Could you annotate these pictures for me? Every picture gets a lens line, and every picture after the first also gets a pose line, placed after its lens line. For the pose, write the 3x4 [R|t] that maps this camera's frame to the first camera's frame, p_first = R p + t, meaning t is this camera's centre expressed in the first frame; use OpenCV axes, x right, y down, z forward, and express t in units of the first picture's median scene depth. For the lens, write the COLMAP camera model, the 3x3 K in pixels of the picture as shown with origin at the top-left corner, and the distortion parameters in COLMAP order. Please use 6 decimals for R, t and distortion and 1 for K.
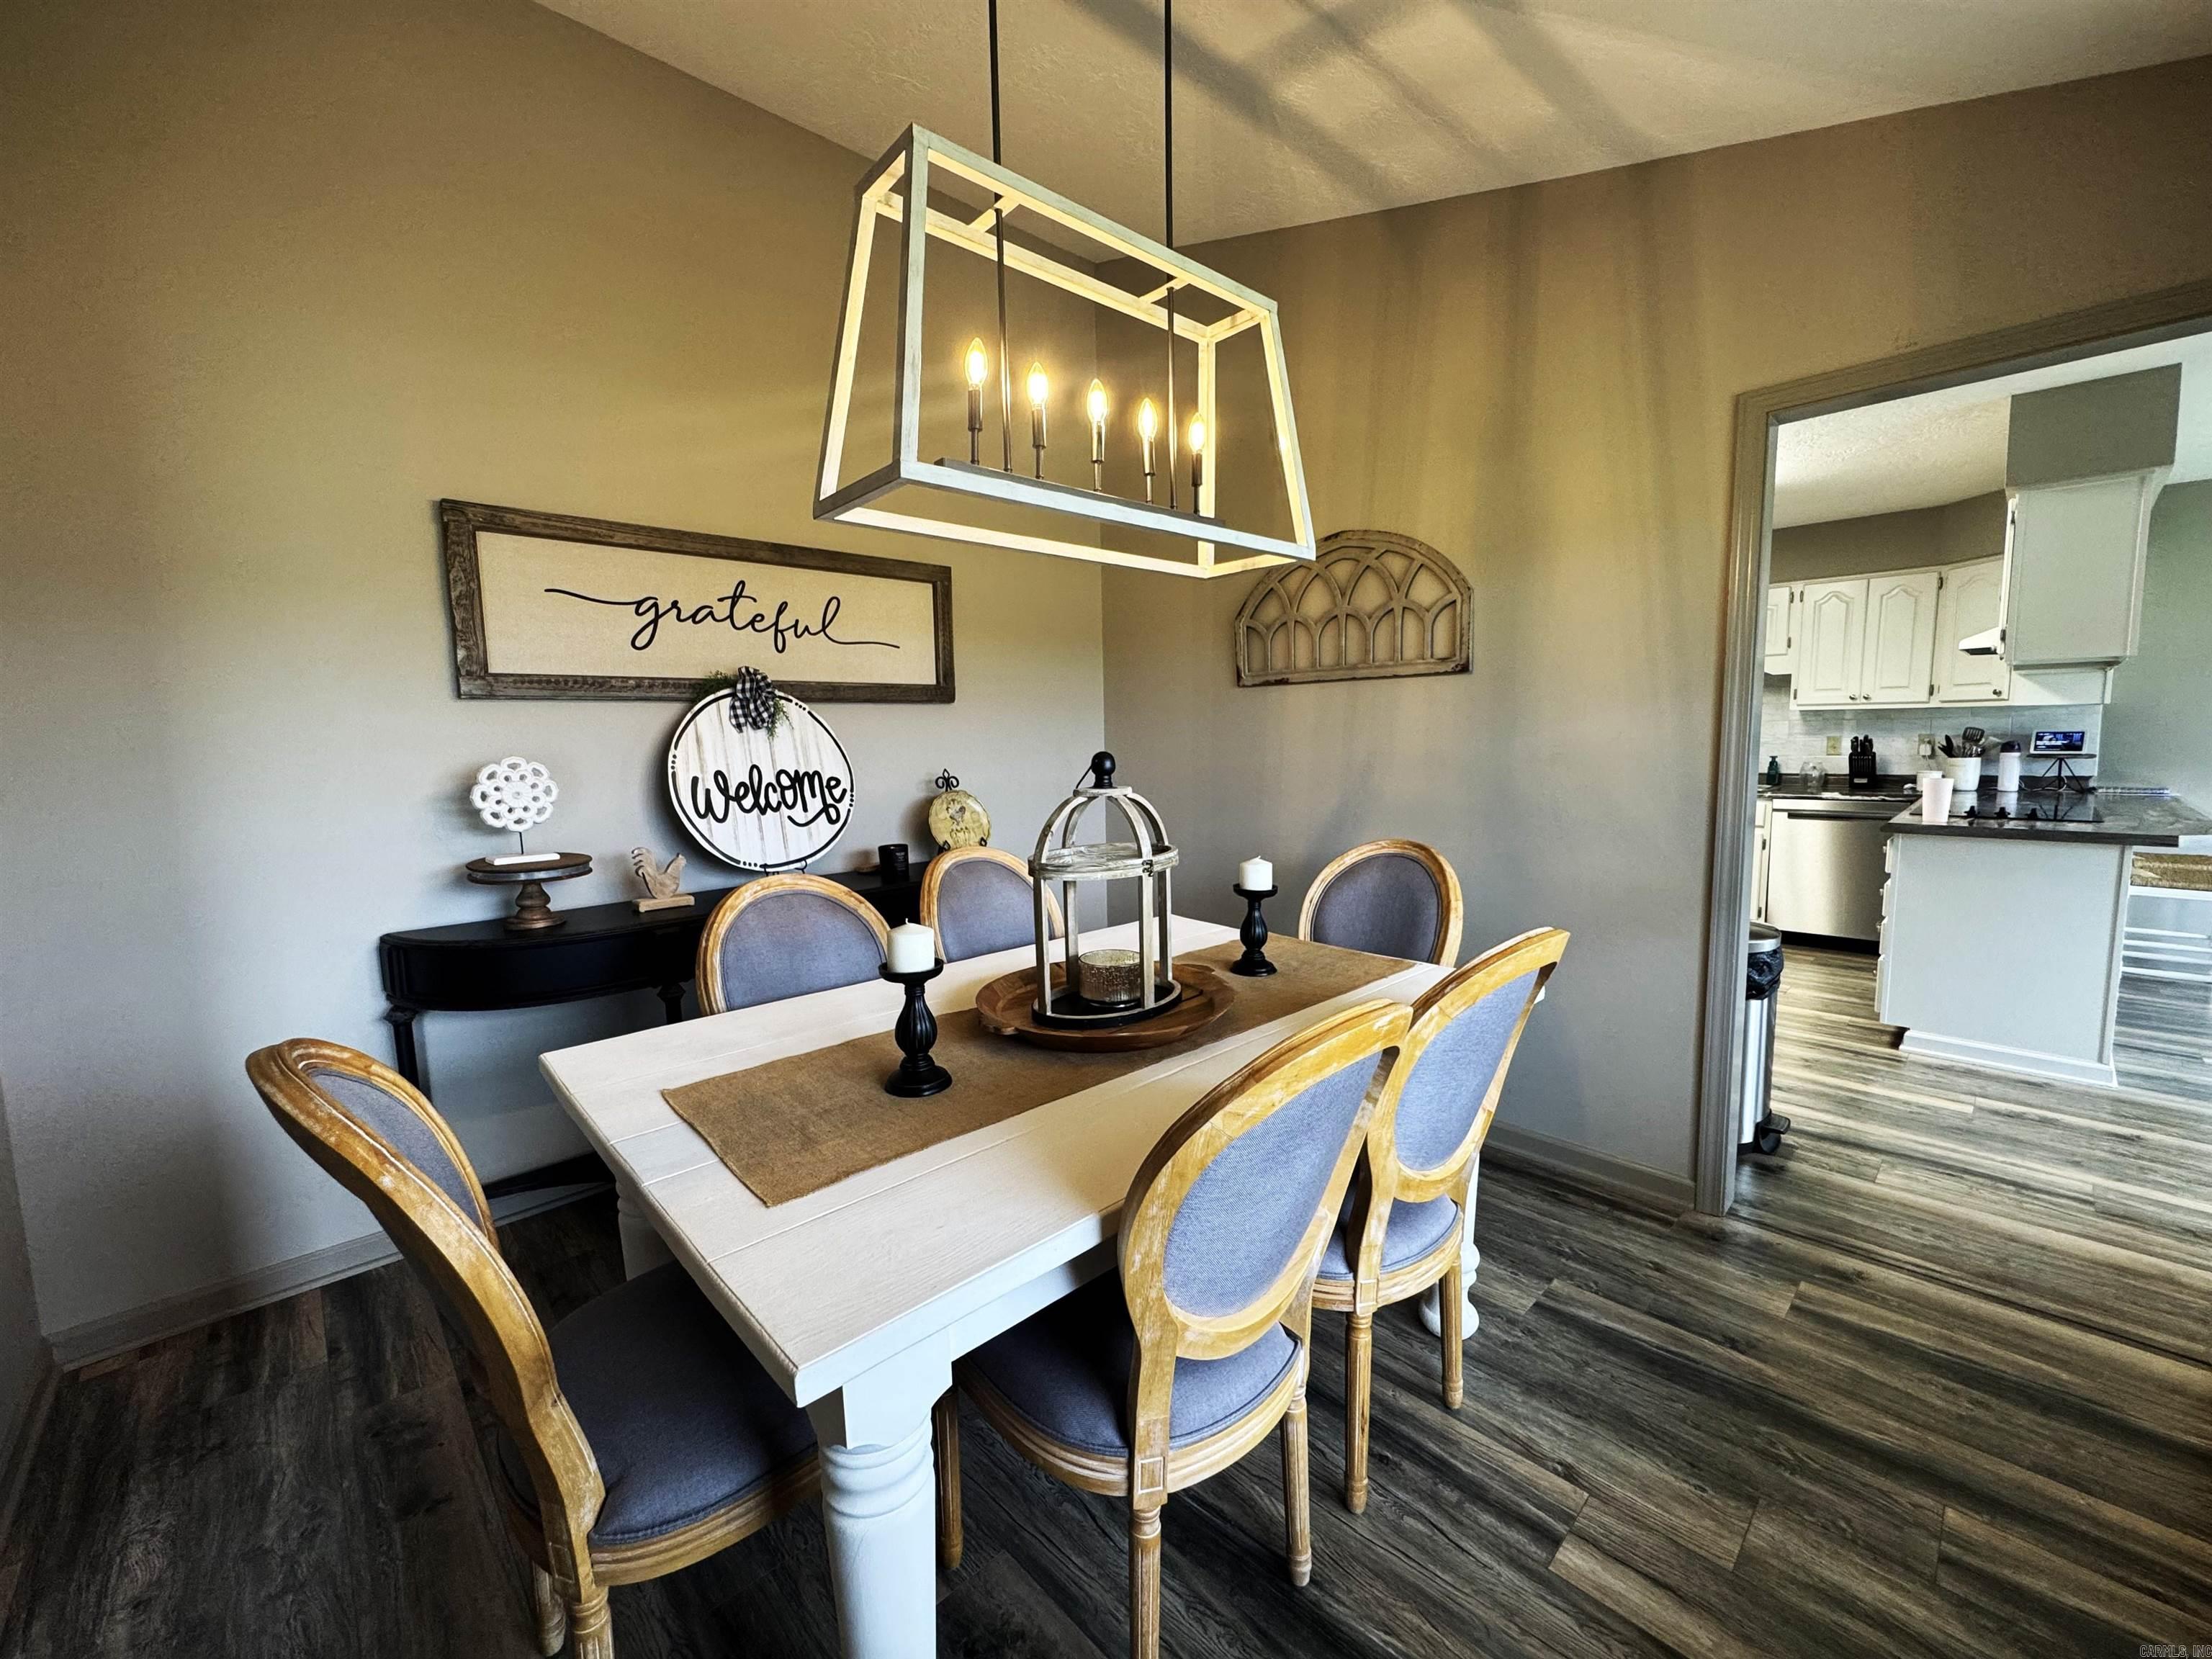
lens RADIAL K [[882.6, 0, 1113.2], [0, 882.6, 827.9], [0, 0, 1]] dist [-0.002872, 0.000069]
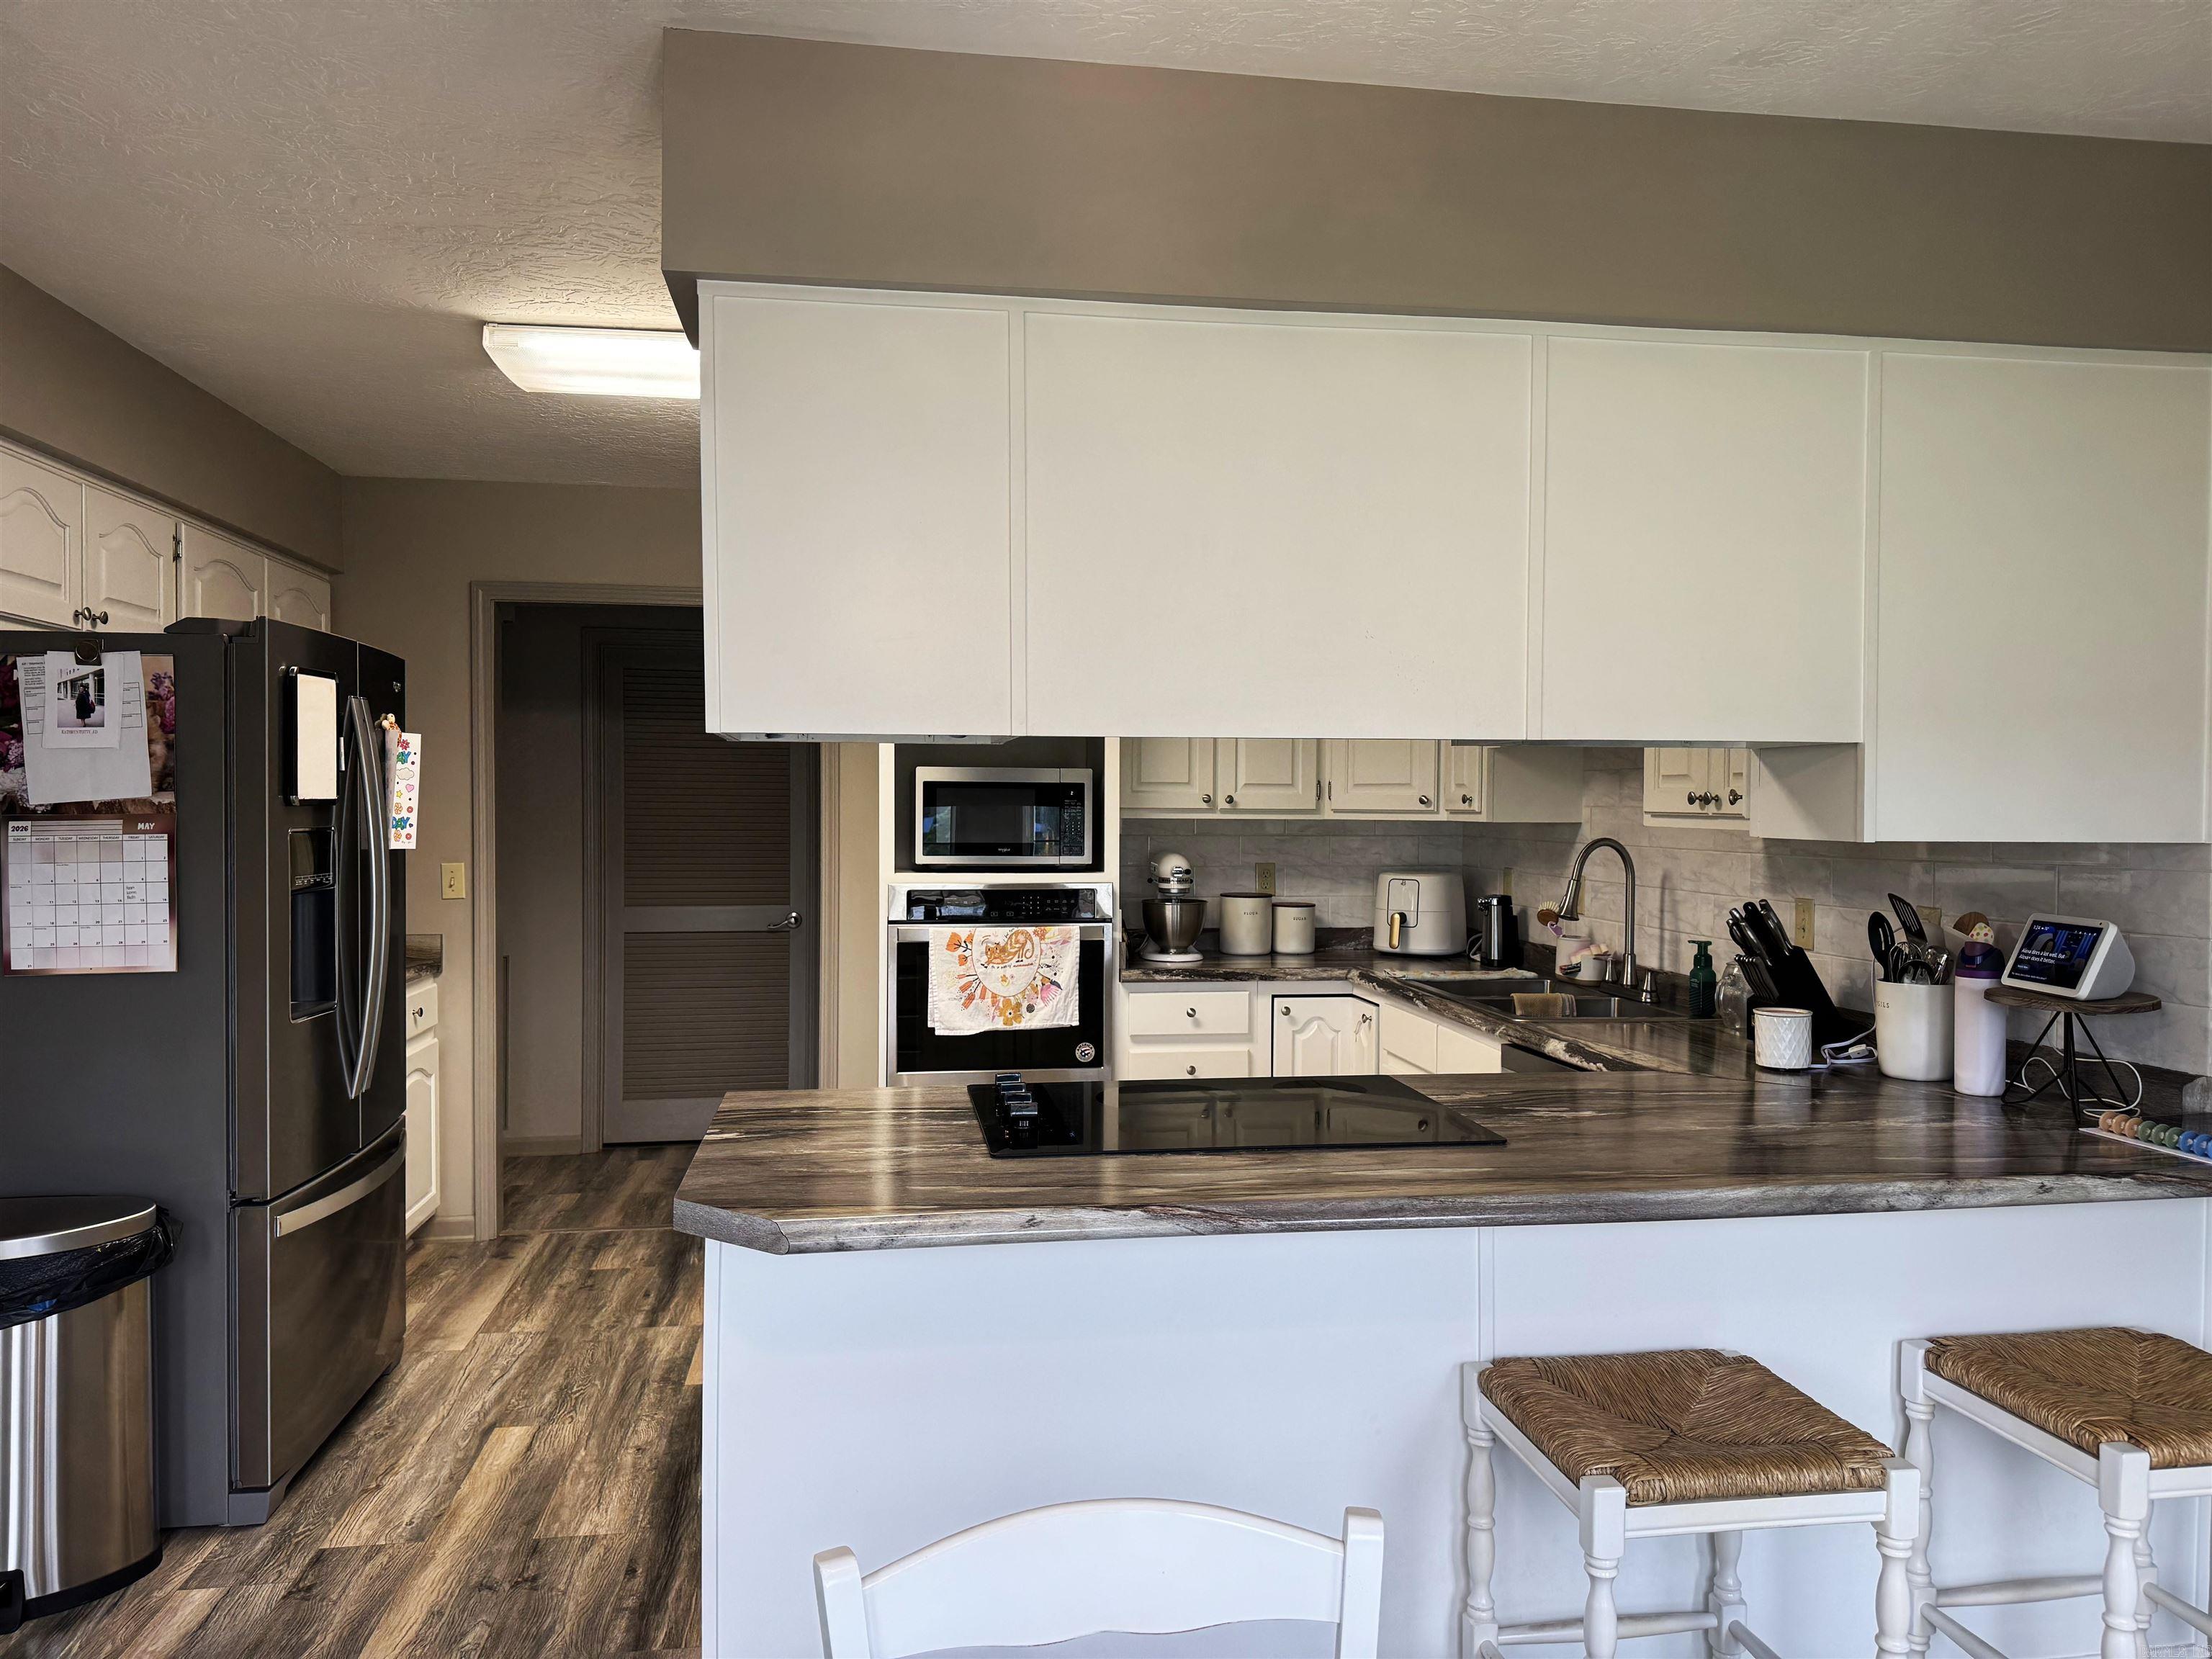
lens RADIAL K [[1560.4, 0, 1114.1], [0, 1560.4, 813.3], [0, 0, 1]] dist [0.053339, -0.057112]
pose [[0.819112, 0.025969, -0.573045, 1.072566], [-0.081356, 0.994136, -0.071238, -0.076811], [0.567835, 0.104972, 0.816421, 0.318384]]
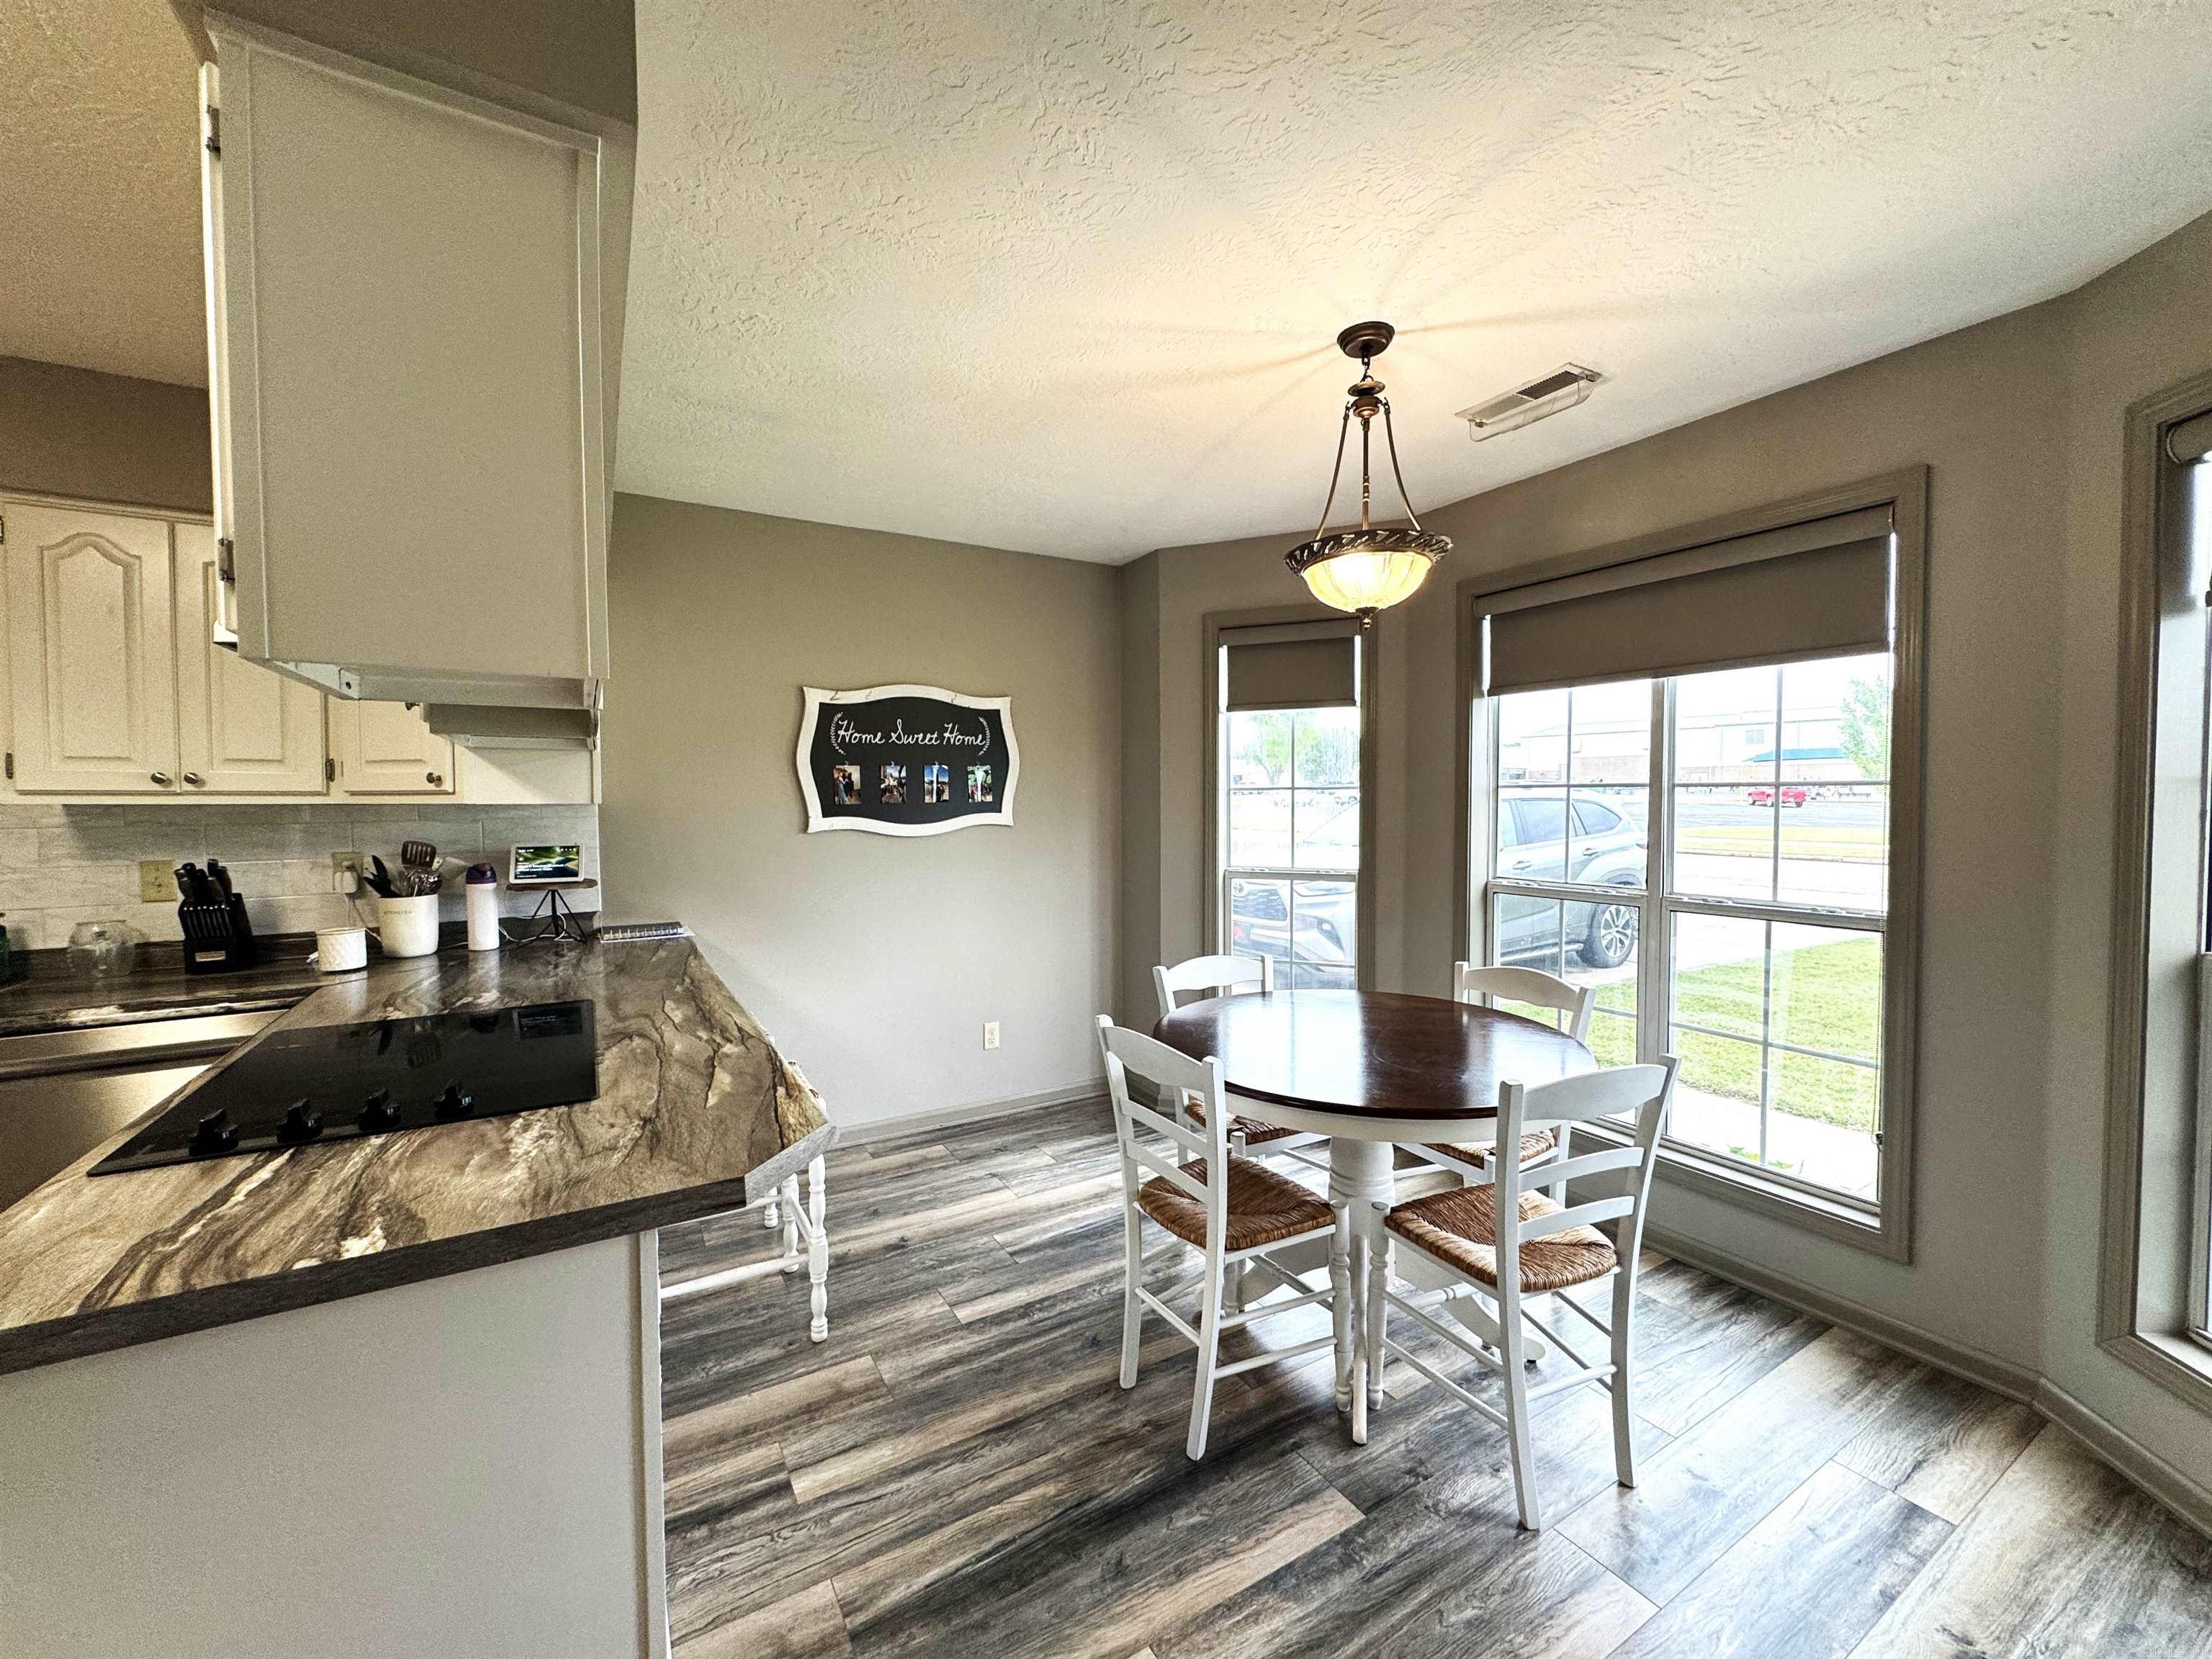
lens RADIAL K [[882.6, 0, 1108.9], [0, 882.6, 822.2], [0, 0, 1]] dist [-0.002872, 0.000069]
pose [[0.223081, -0.010898, 0.974739, 0.535036], [0.105250, 0.994361, -0.012971, -0.073007], [-0.969101, 0.105485, 0.222970, 0.455599]]
